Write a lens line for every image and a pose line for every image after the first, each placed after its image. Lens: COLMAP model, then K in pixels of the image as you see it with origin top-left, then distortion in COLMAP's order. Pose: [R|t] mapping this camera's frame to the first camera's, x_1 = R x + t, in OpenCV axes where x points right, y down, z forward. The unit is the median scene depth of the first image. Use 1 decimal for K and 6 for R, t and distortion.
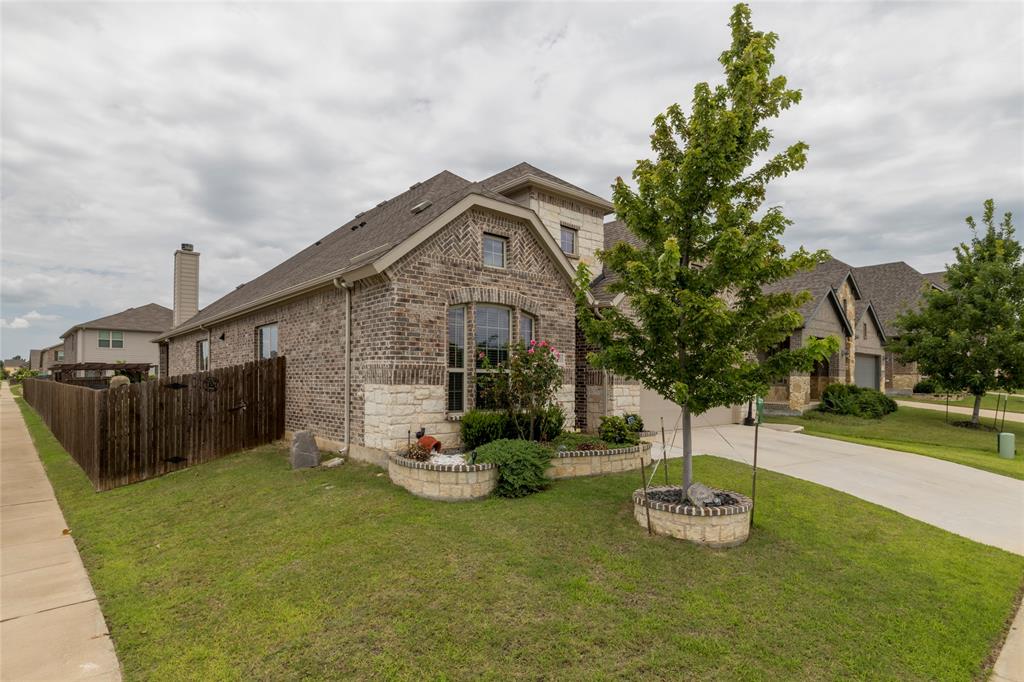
lens RADIAL K [[530.4, 0, 515.3], [0, 530.4, 377.3], [0, 0, 1]] dist [0.000941, 0.000022]
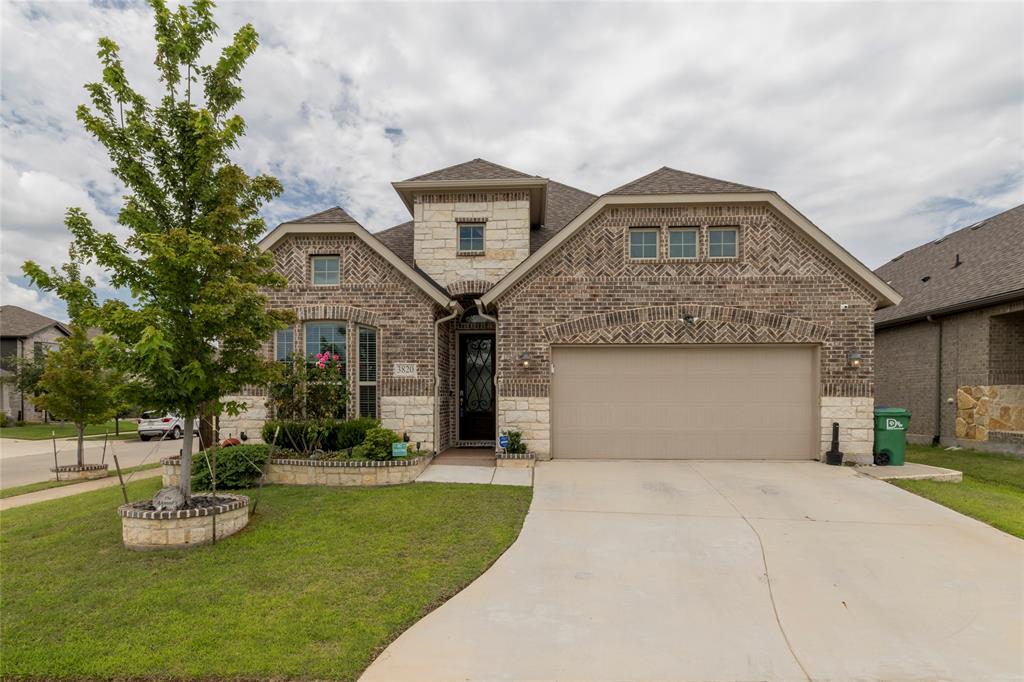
lens RADIAL K [[558.7, 0, 510.4], [0, 558.7, 405.7], [0, 0, 1]] dist [-0.009321, 0.002892]
pose [[0.723308, 0.001016, -0.690525, 1.006894], [0.005929, 0.999953, 0.007682, 0.027003], [0.690500, -0.009650, 0.723268, 0.451277]]
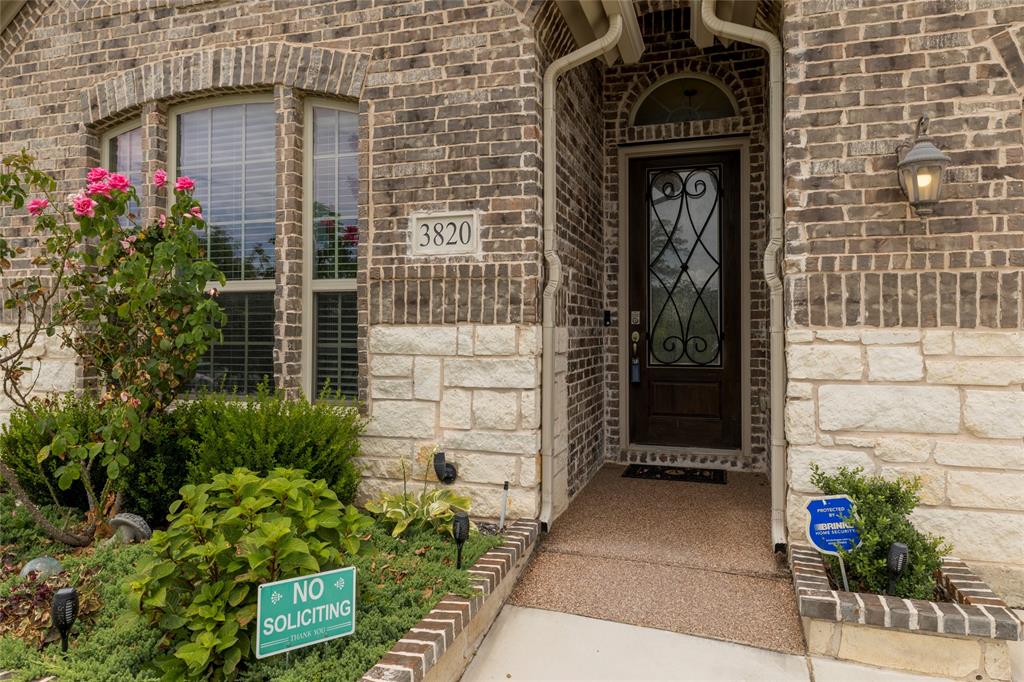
lens RADIAL K [[657.5, 0, 518.4], [0, 657.5, 324.2], [0, 0, 1]] dist [0.006617, -0.004614]
pose [[0.524922, -0.015038, -0.851018, 0.436199], [0.003654, 0.999875, -0.015414, 0.020883], [0.851143, 0.004982, 0.524911, 0.947409]]
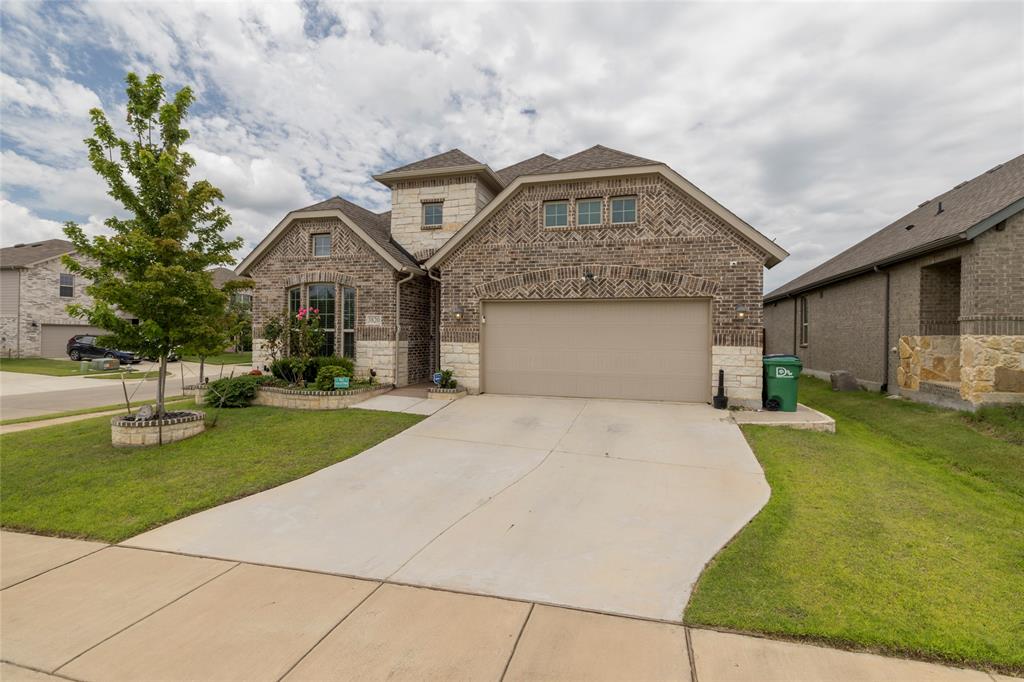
lens RADIAL K [[479.6, 0, 515.4], [0, 479.6, 334.6], [0, 0, 1]] dist [-0.004518, 0.000678]
pose [[0.551813, -0.003178, -0.833962, 1.316311], [-0.004262, 0.999969, -0.006630, 0.006384], [0.833957, 0.007213, 0.551782, 0.736078]]
